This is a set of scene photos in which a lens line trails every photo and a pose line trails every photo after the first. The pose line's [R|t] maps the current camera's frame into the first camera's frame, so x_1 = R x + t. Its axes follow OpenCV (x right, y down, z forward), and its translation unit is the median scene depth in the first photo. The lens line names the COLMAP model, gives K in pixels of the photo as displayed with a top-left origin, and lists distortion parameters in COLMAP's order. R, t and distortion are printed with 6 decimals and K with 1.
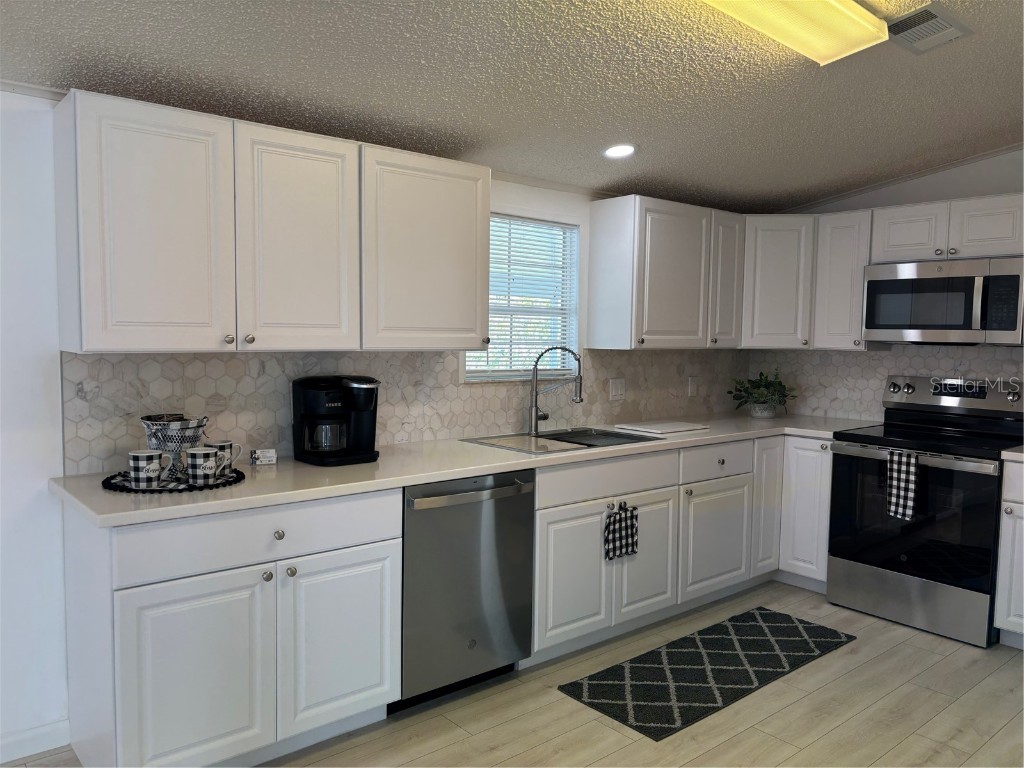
lens RADIAL K [[775.8, 0, 512.0], [0, 775.8, 384.0], [0, 0, 1]] dist [0.016981, -0.004178]
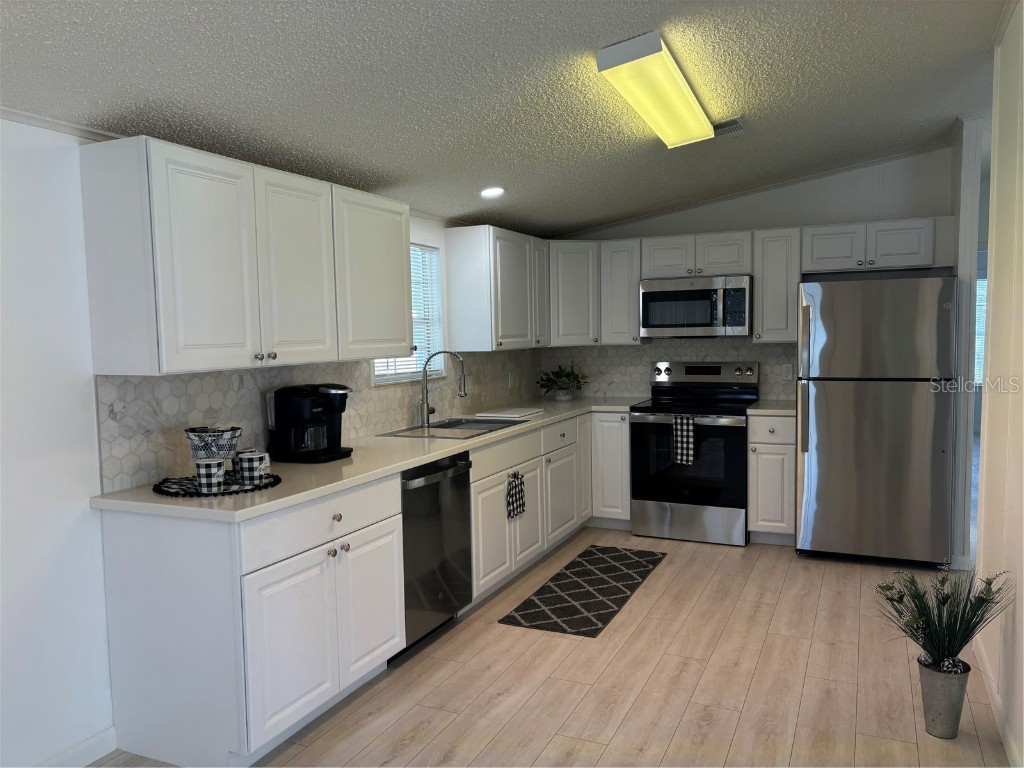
lens RADIAL K [[767.3, 0, 512.0], [0, 767.3, 384.0], [0, 0, 1]] dist [0.081952, -0.116369]
pose [[0.908526, -0.061765, 0.413238, -0.362897], [0.062286, 0.997983, 0.012226, -0.005966], [-0.413160, 0.014631, 0.910541, -0.133150]]
